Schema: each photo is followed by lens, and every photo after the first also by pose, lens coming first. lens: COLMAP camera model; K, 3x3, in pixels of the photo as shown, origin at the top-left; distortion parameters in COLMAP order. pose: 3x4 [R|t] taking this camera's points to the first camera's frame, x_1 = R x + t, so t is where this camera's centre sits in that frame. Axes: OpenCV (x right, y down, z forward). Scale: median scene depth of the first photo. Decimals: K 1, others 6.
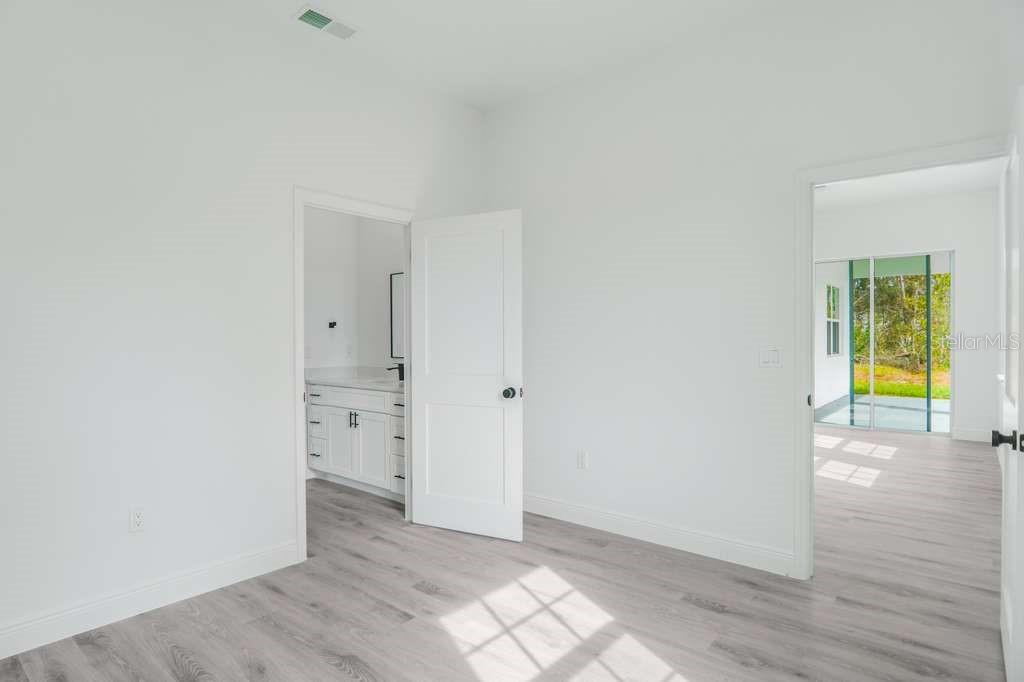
lens RADIAL K [[552.2, 0, 512.0], [0, 552.2, 341.0], [0, 0, 1]] dist [0.001039, 0.001727]
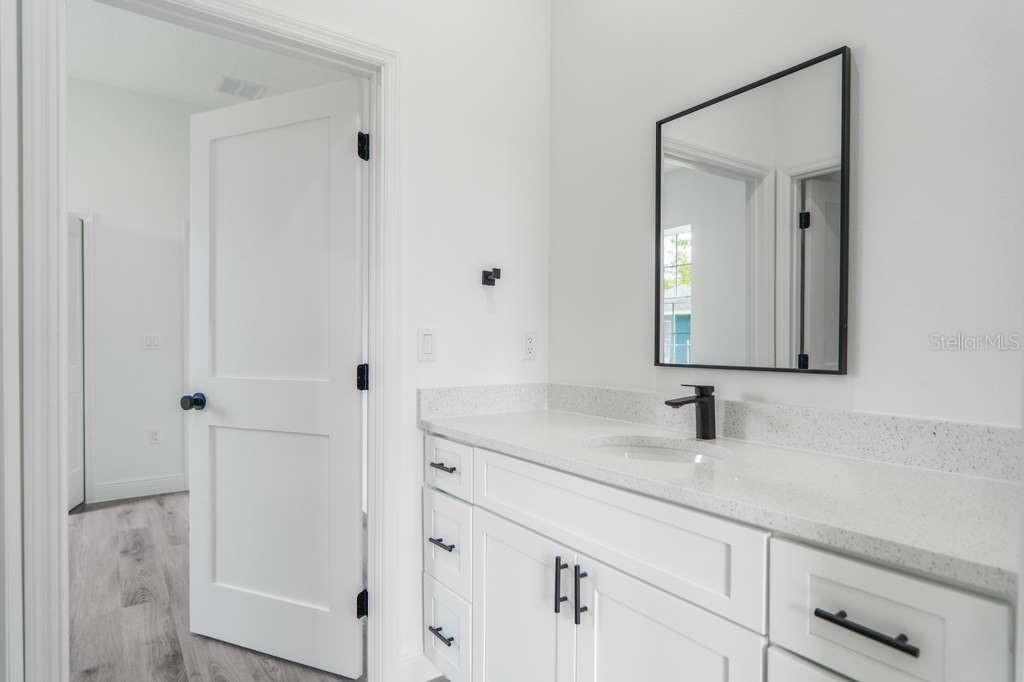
lens RADIAL K [[552.2, 0, 512.0], [0, 552.2, 341.0], [0, 0, 1]] dist [0.001039, 0.001727]
pose [[0.969606, 0.008736, -0.244514, -0.227113], [-0.012949, 0.999794, -0.015627, 0.022343], [0.244327, 0.018318, 0.969520, 0.662326]]
